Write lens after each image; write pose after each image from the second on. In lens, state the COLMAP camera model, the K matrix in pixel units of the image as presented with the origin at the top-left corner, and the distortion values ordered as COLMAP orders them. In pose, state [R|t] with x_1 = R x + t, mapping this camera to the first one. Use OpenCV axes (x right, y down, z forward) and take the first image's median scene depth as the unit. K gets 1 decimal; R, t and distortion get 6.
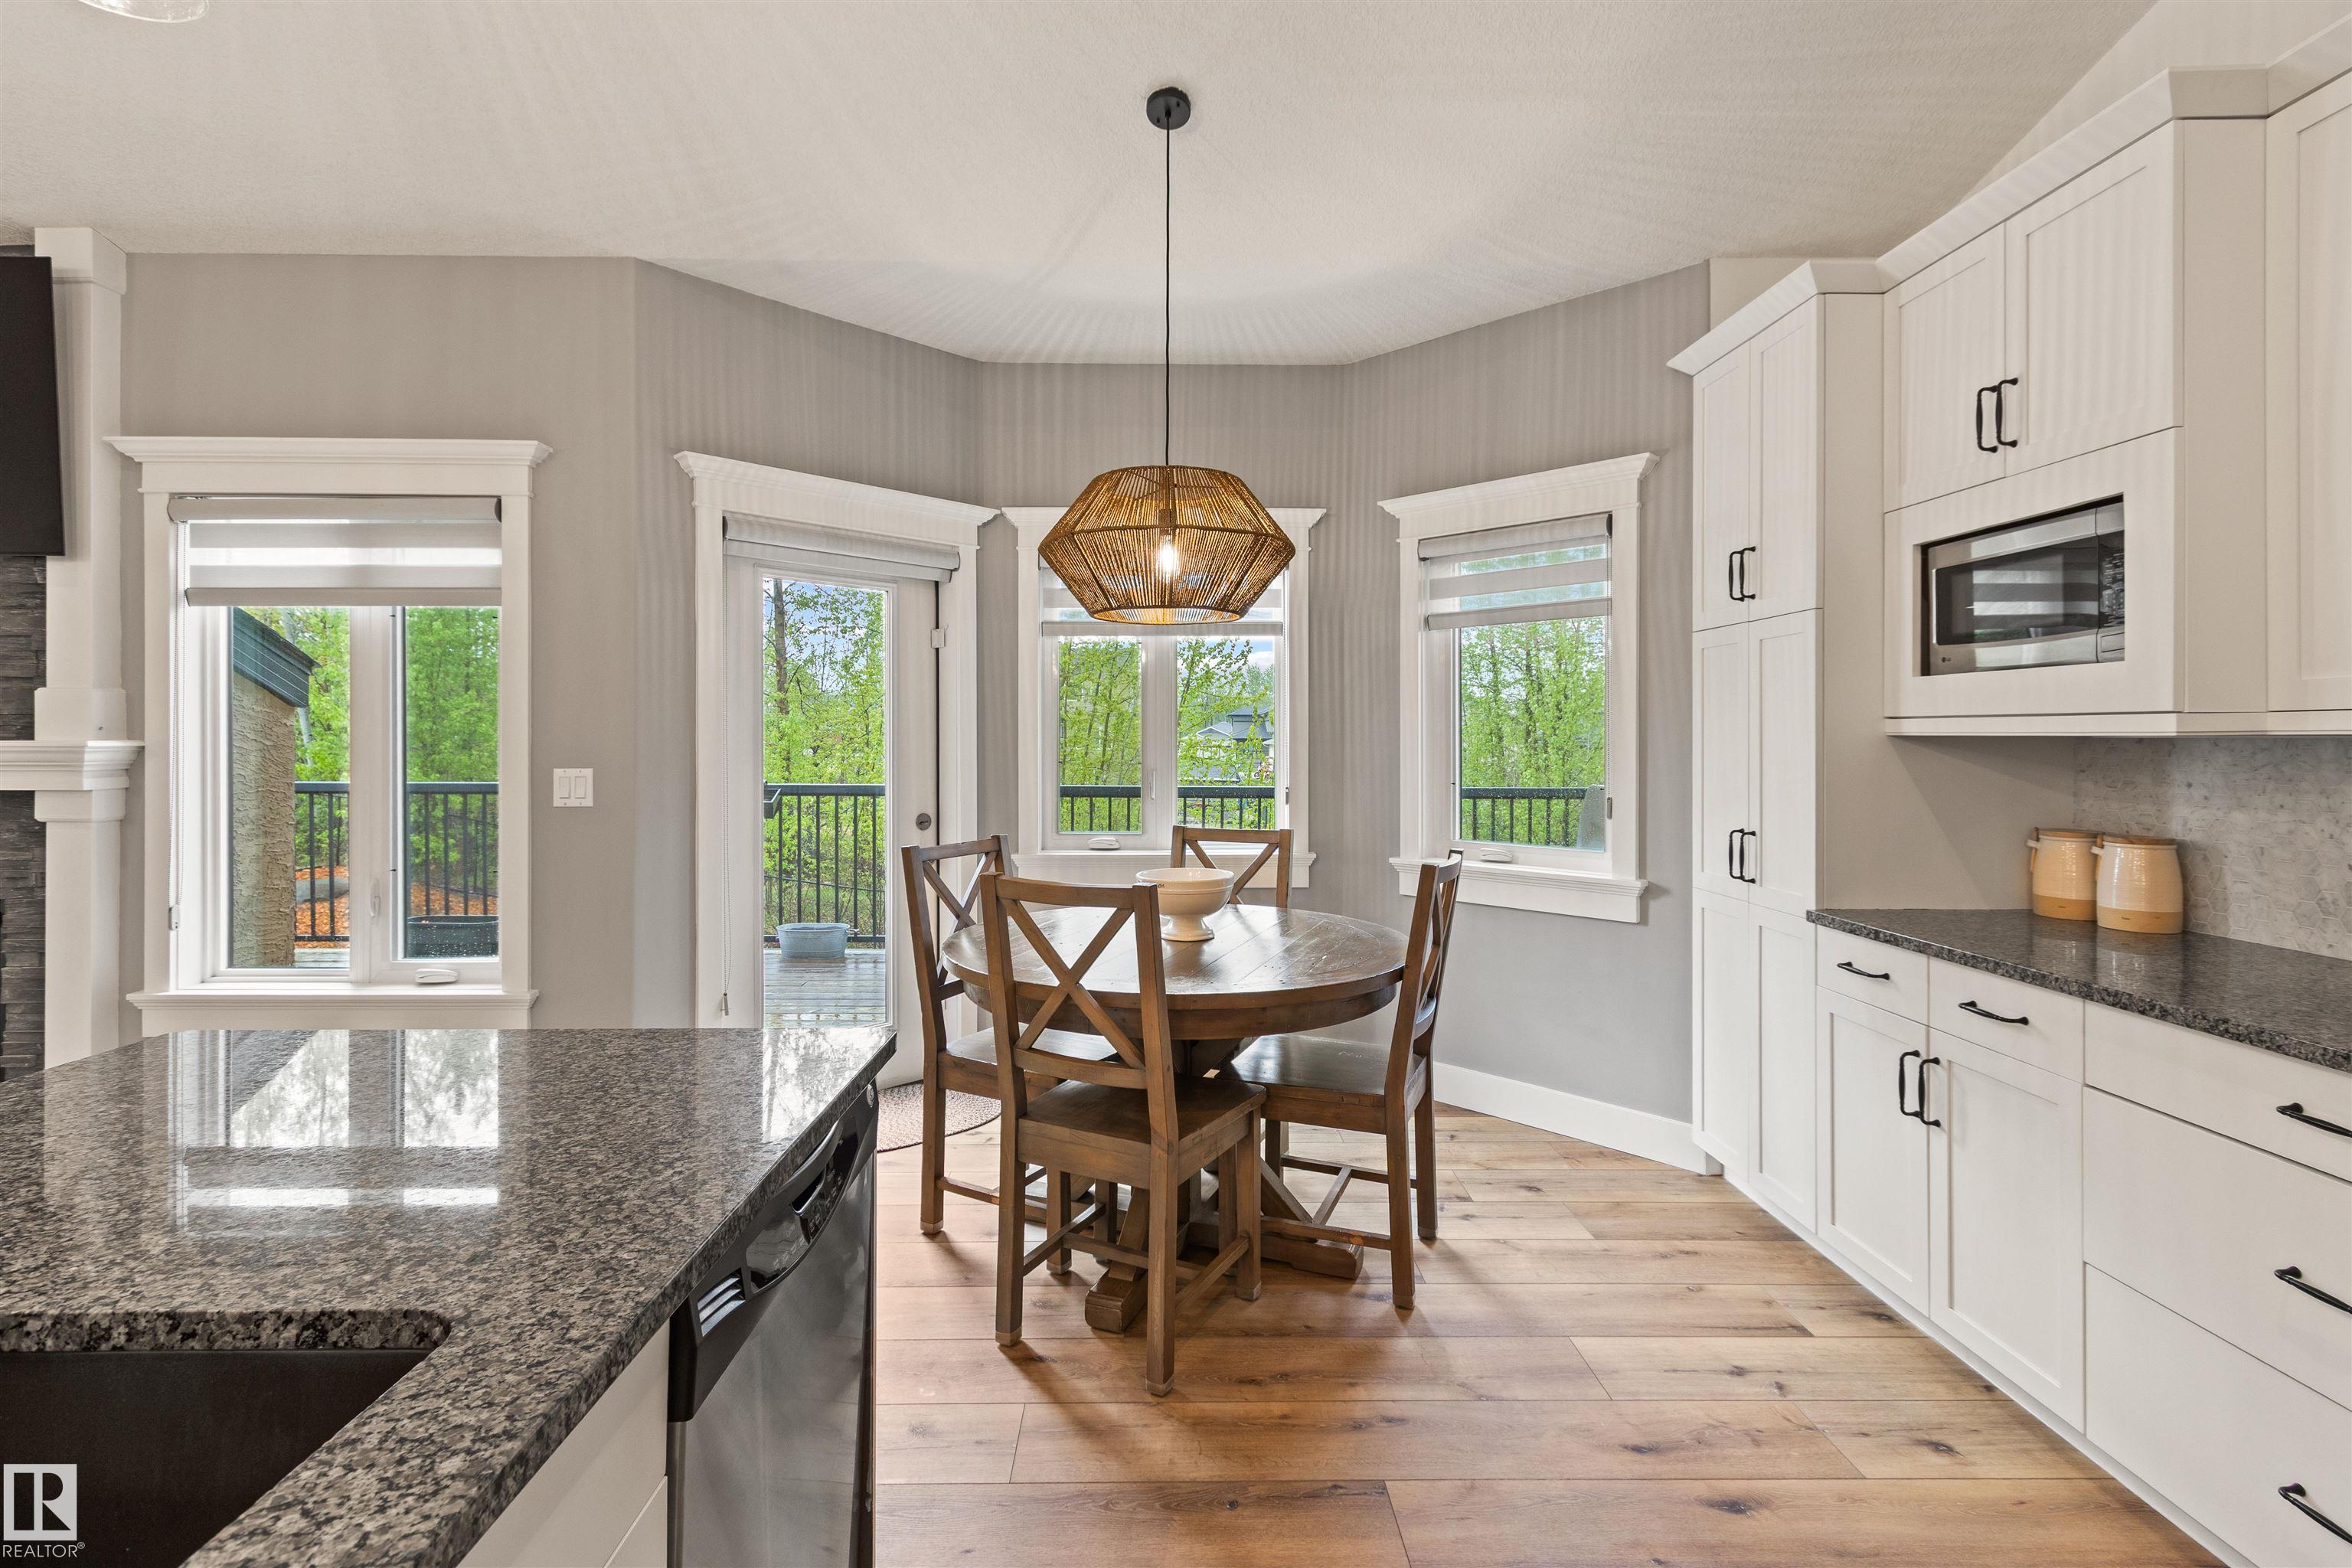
lens RADIAL K [[1079.0, 0, 1164.1], [0, 1079.0, 738.2], [0, 0, 1]] dist [0.004493, 0.000296]
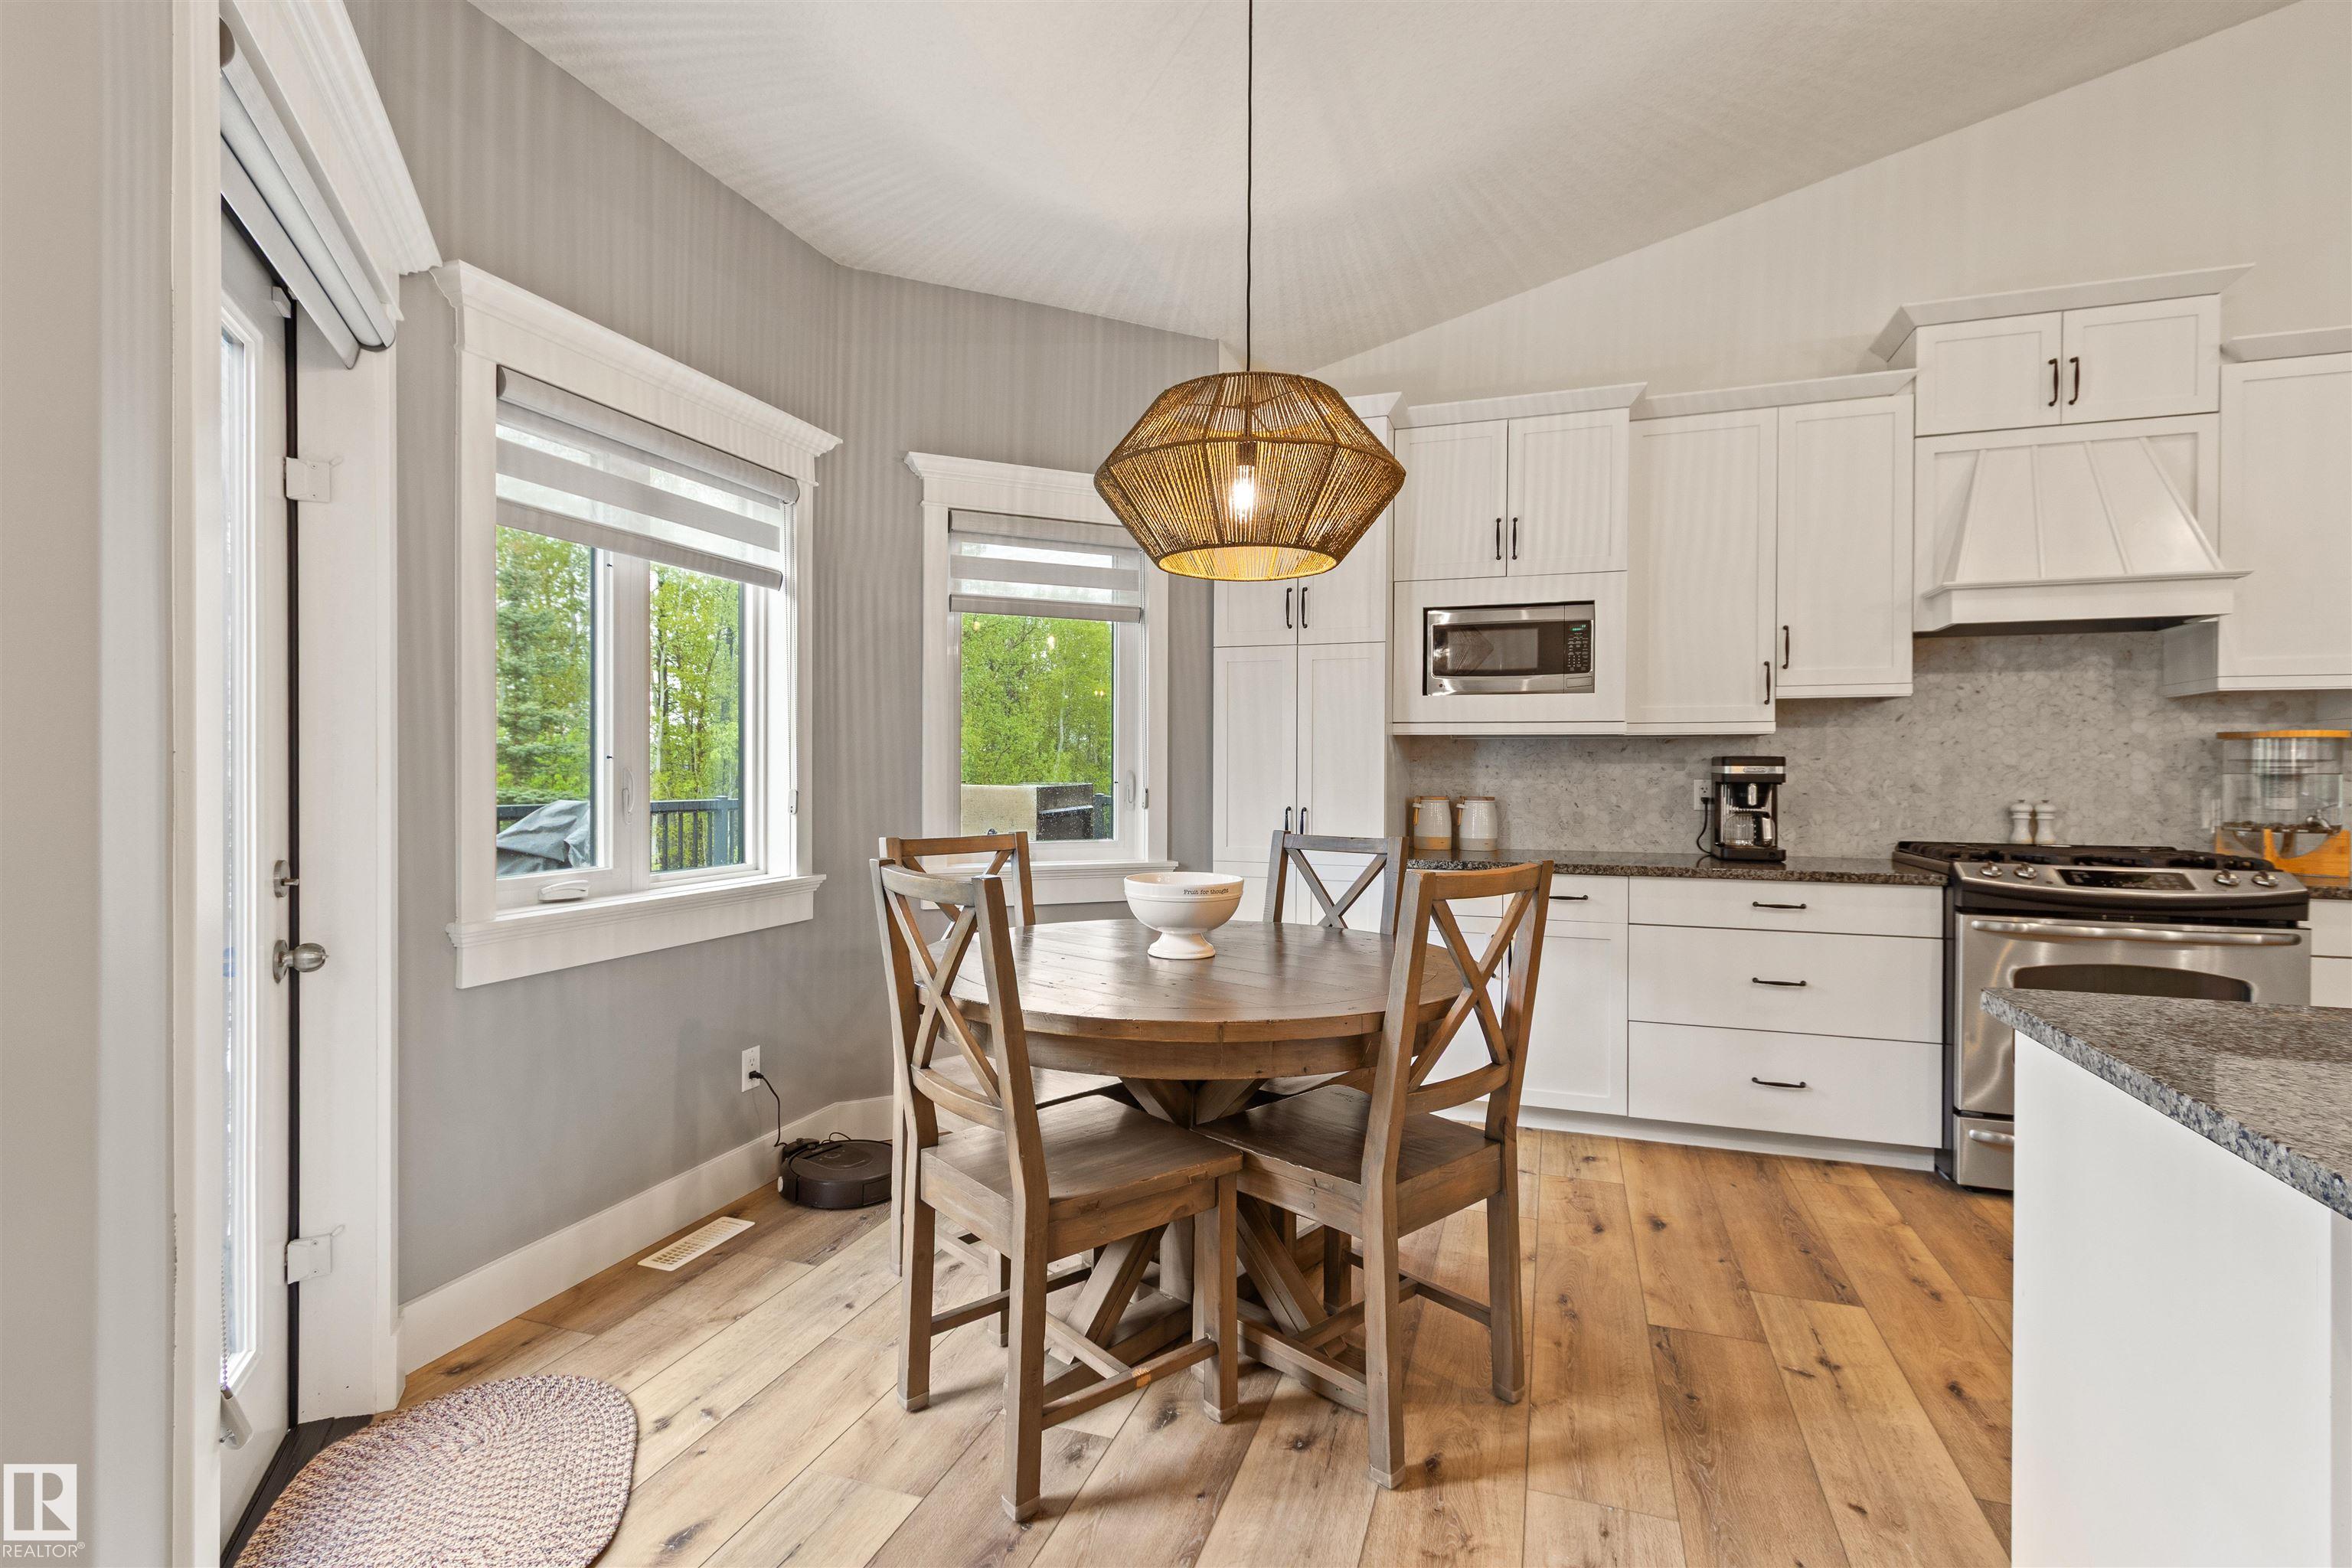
lens RADIAL K [[1092.2, 0, 1164.1], [0, 1092.2, 780.6], [0, 0, 1]] dist [0.001538, -0.000111]
pose [[0.354789, -0.007468, 0.934917, -0.681877], [-0.004155, 0.999946, 0.009564, 0.038812], [-0.934937, -0.007278, 0.354738, 0.646436]]
